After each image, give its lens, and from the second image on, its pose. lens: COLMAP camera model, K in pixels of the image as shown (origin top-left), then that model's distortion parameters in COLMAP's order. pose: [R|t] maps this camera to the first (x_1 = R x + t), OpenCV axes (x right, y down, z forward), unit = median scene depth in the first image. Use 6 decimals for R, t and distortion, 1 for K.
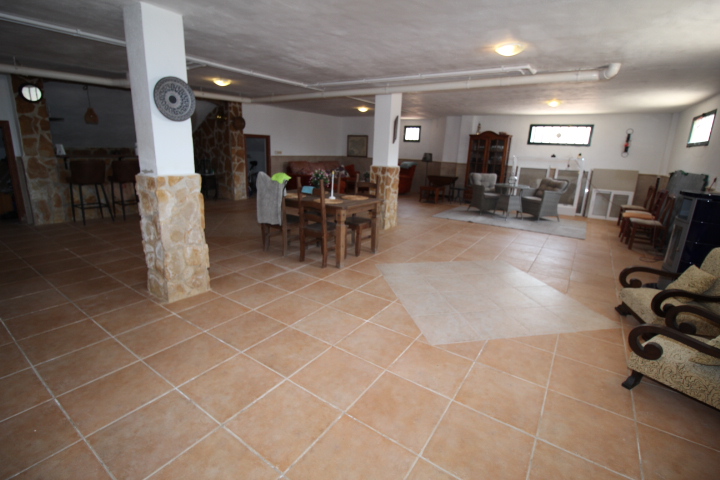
lens RADIAL K [[337.9, 0, 361.8], [0, 337.9, 235.7], [0, 0, 1]] dist [-0.011133, -0.004334]
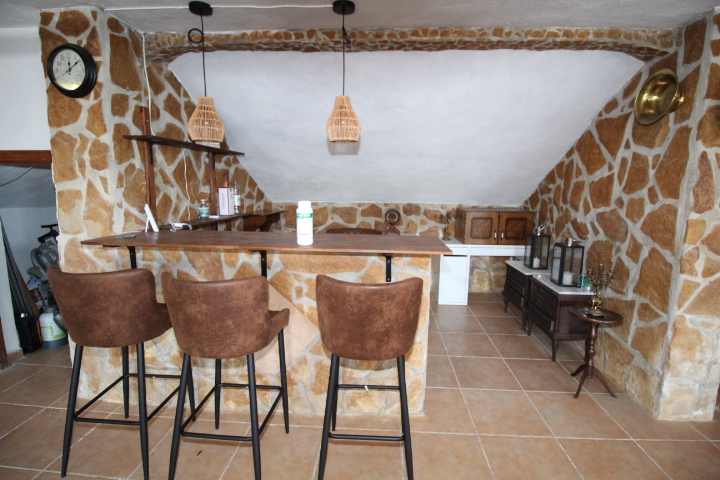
lens RADIAL K [[337.9, 0, 363.5], [0, 337.9, 232.6], [0, 0, 1]] dist [-0.011133, -0.004334]
pose [[0.516213, 0.095887, -0.851076, -0.298274], [-0.212972, 0.976871, -0.019117, -0.192687], [0.829558, 0.191124, 0.524695, 0.676882]]
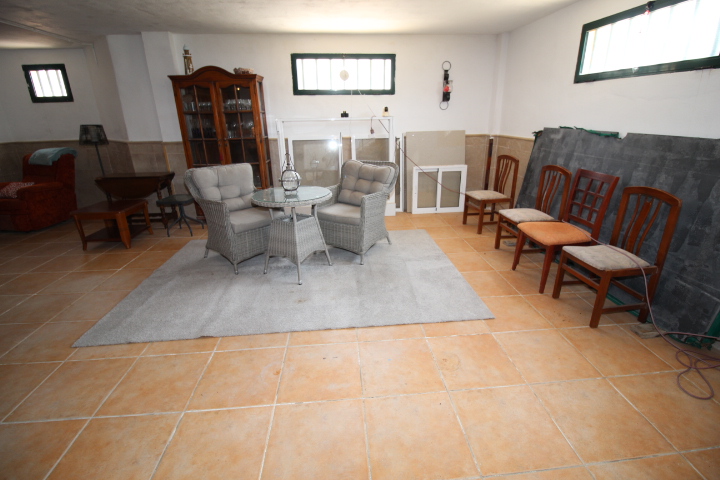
lens RADIAL K [[337.9, 0, 361.6], [0, 337.9, 229.5], [0, 0, 1]] dist [-0.011133, -0.004334]
pose [[0.782177, -0.247474, 0.571800, 0.236520], [0.198418, 0.968892, 0.147916, -0.132974], [-0.590618, -0.002241, 0.806948, 0.547613]]
